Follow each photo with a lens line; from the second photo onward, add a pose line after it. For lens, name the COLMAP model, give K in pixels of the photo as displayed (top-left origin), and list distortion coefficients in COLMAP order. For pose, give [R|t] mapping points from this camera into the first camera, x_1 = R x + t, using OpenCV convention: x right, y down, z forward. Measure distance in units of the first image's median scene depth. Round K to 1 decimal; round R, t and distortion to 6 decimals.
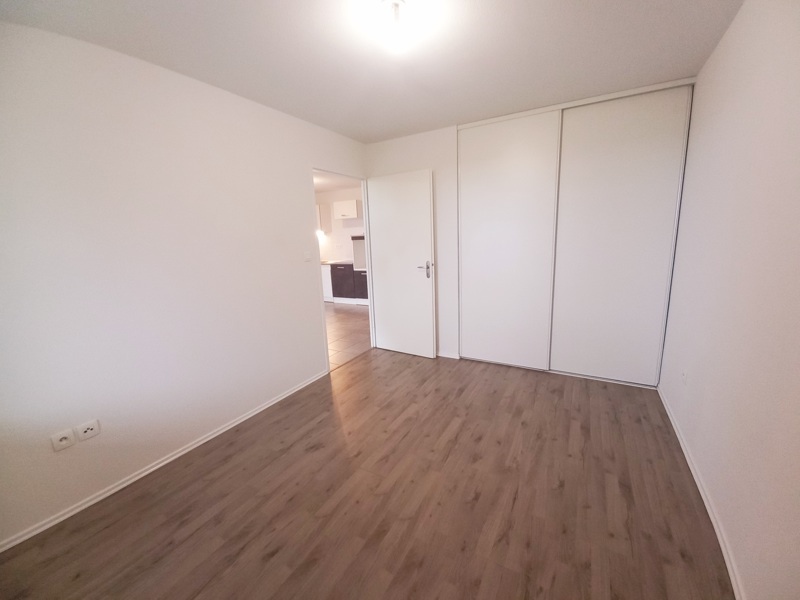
lens RADIAL K [[314.6, 0, 409.8], [0, 314.6, 297.1], [0, 0, 1]] dist [0.010325, -0.014886]
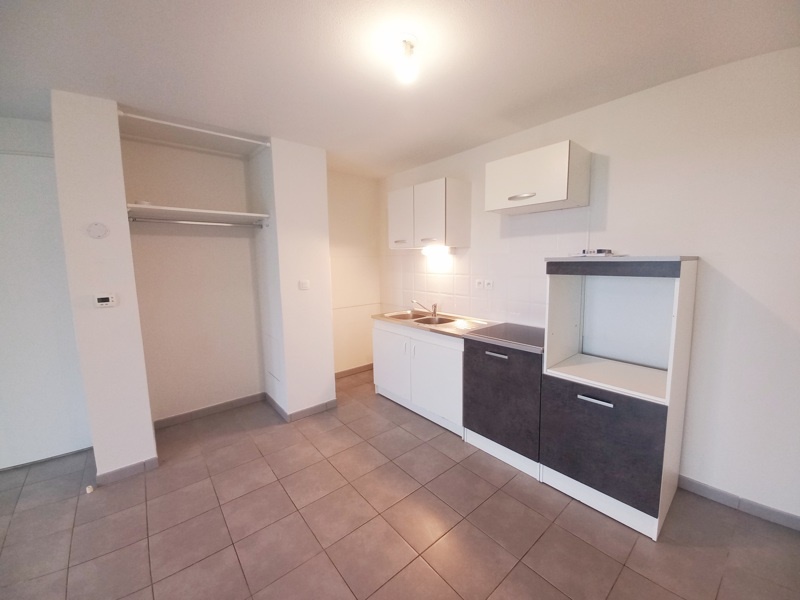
lens RADIAL K [[314.6, 0, 409.8], [0, 314.6, 297.1], [0, 0, 1]] dist [0.010325, -0.014886]
pose [[0.937471, 0.056761, -0.343404, -0.192924], [-0.078185, 0.995741, -0.048855, -0.128976], [0.339168, 0.072649, 0.937916, 0.654713]]
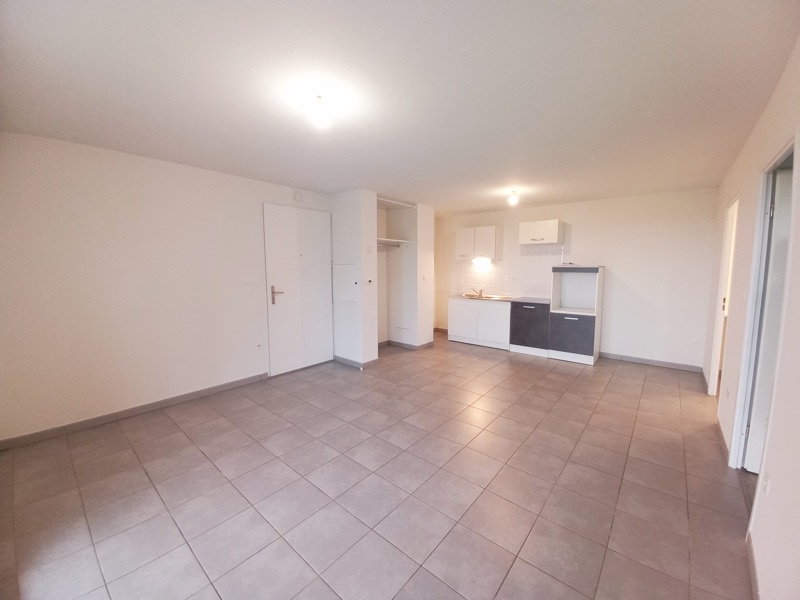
lens RADIAL K [[314.6, 0, 409.8], [0, 314.6, 297.1], [0, 0, 1]] dist [0.010325, -0.014886]
pose [[0.983512, 0.048781, -0.174139, -0.366988], [-0.063807, 0.994608, -0.081758, -0.036784], [0.169212, 0.091521, 0.981321, 0.204248]]
